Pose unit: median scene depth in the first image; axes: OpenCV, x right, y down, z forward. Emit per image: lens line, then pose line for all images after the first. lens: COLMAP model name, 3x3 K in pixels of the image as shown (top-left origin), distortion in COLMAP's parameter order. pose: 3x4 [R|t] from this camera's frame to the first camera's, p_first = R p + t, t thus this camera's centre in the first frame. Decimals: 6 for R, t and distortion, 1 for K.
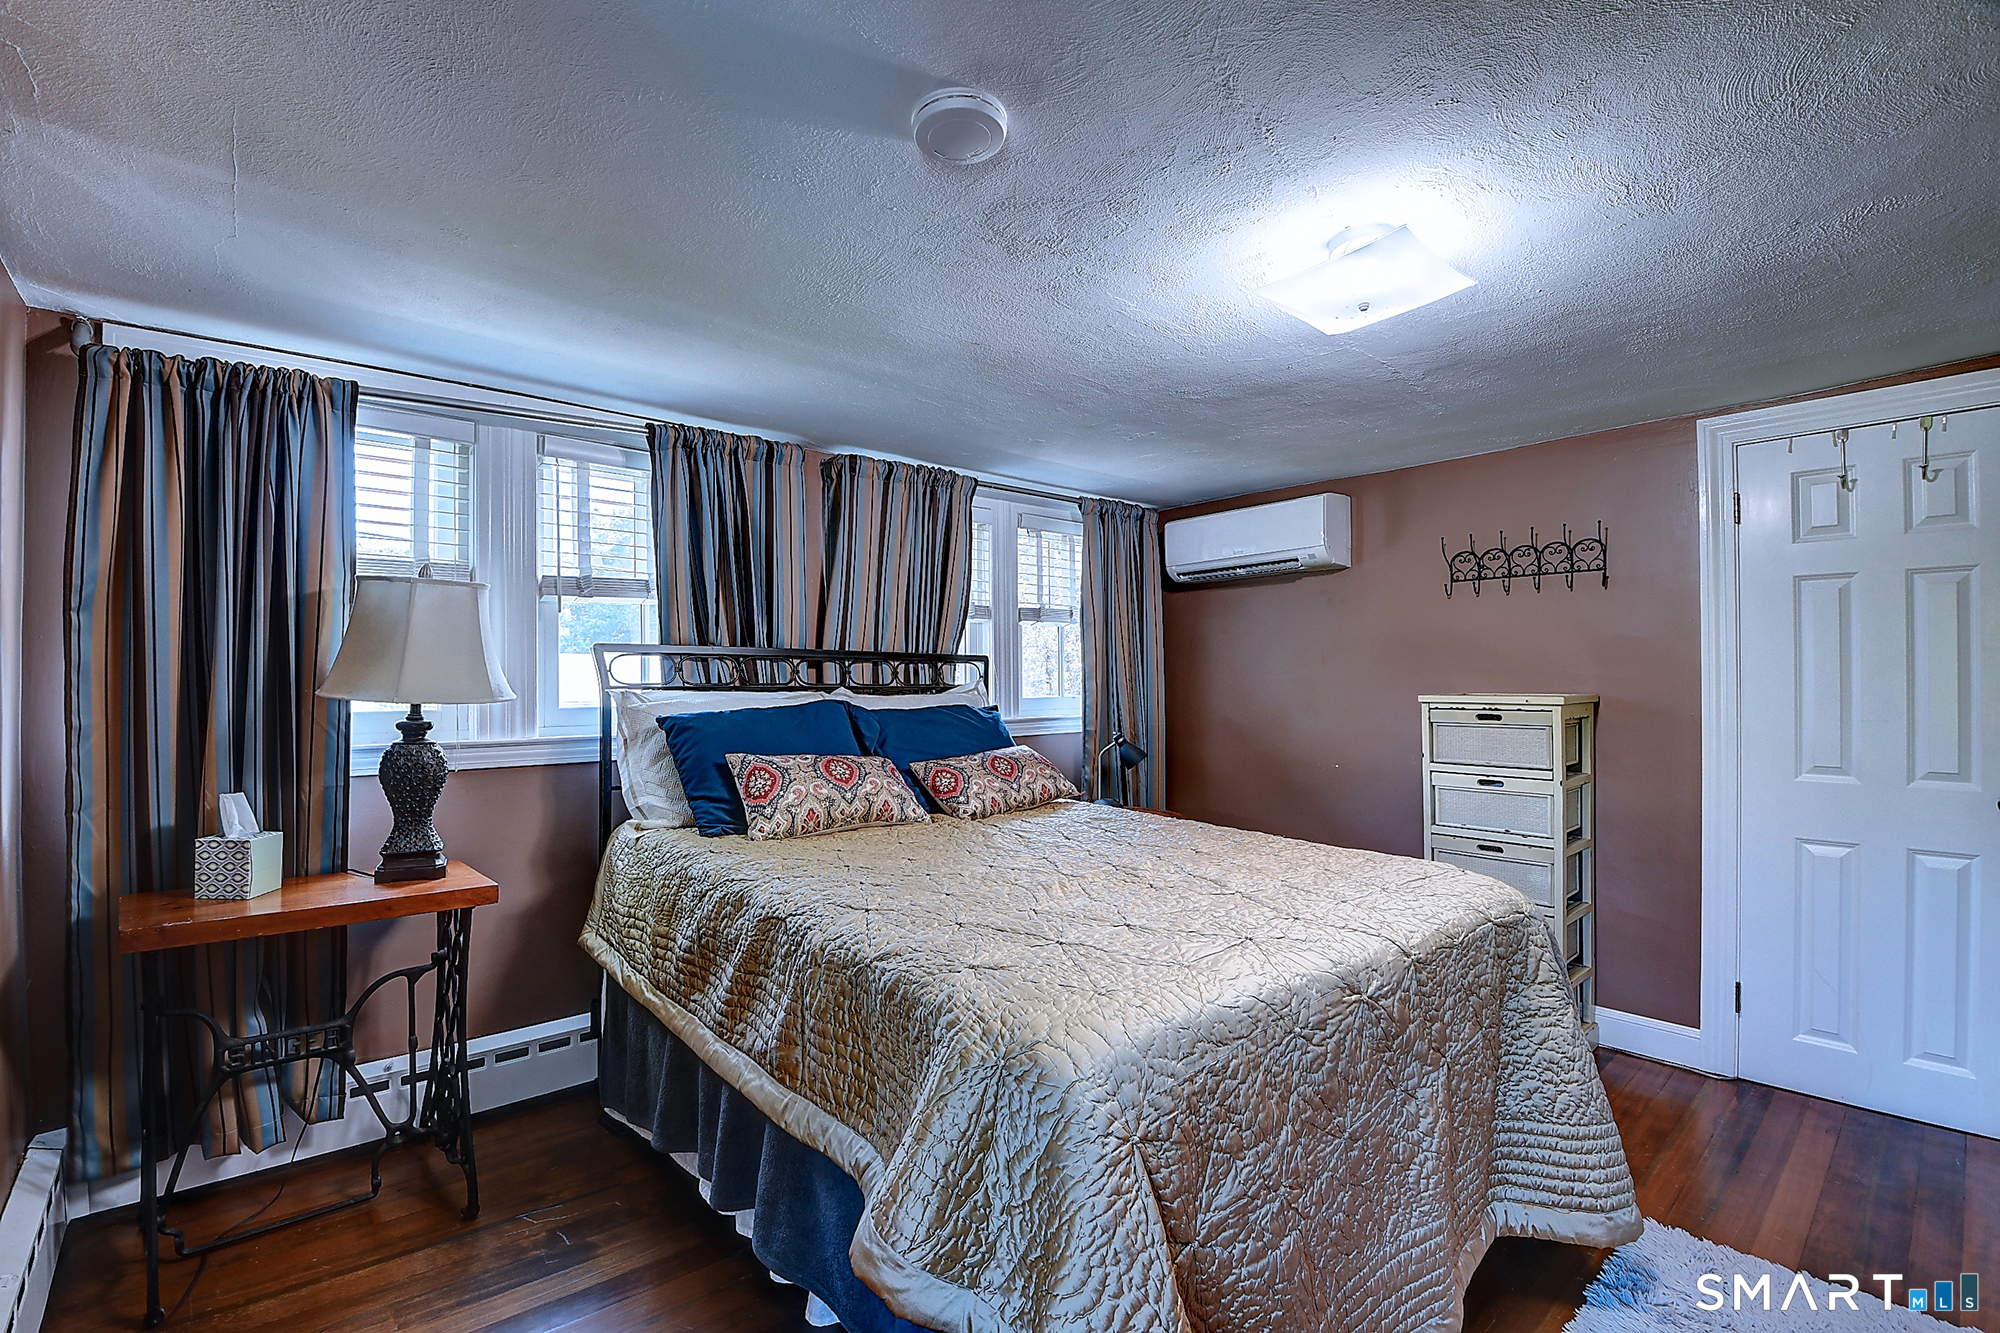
lens RADIAL K [[883.7, 0, 977.5], [0, 883.7, 673.7], [0, 0, 1]] dist [-0.035549, -0.000822]
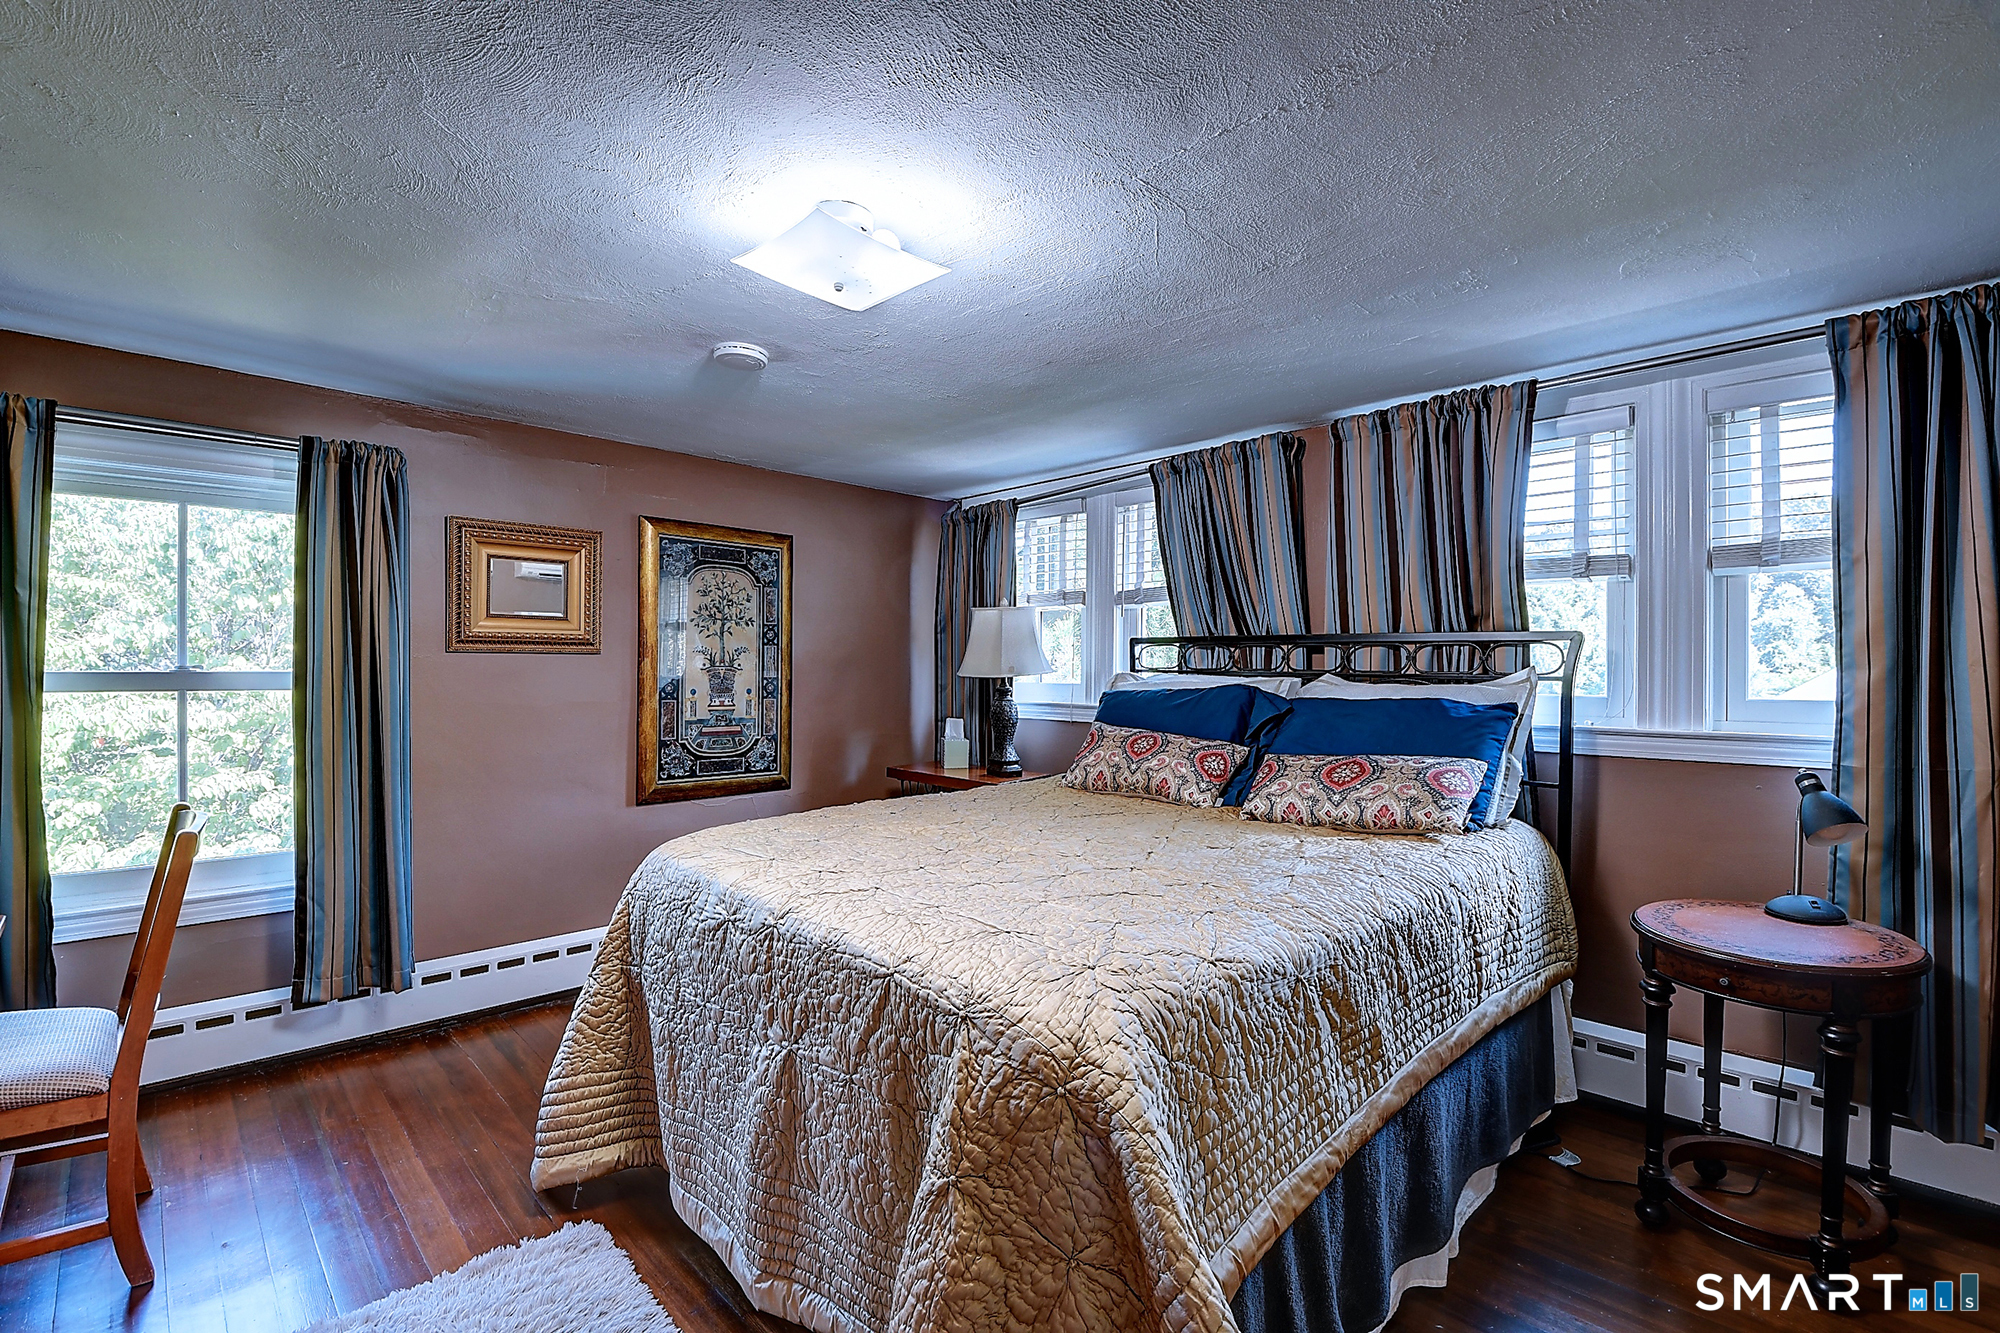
lens RADIAL K [[883.7, 0, 977.5], [0, 883.7, 673.7], [0, 0, 1]] dist [-0.035549, -0.000822]
pose [[0.025525, 0.004852, -0.999662, 0.832017], [-0.004410, 0.999979, 0.004741, 0.013392], [0.999664, 0.004287, 0.025546, 0.663214]]
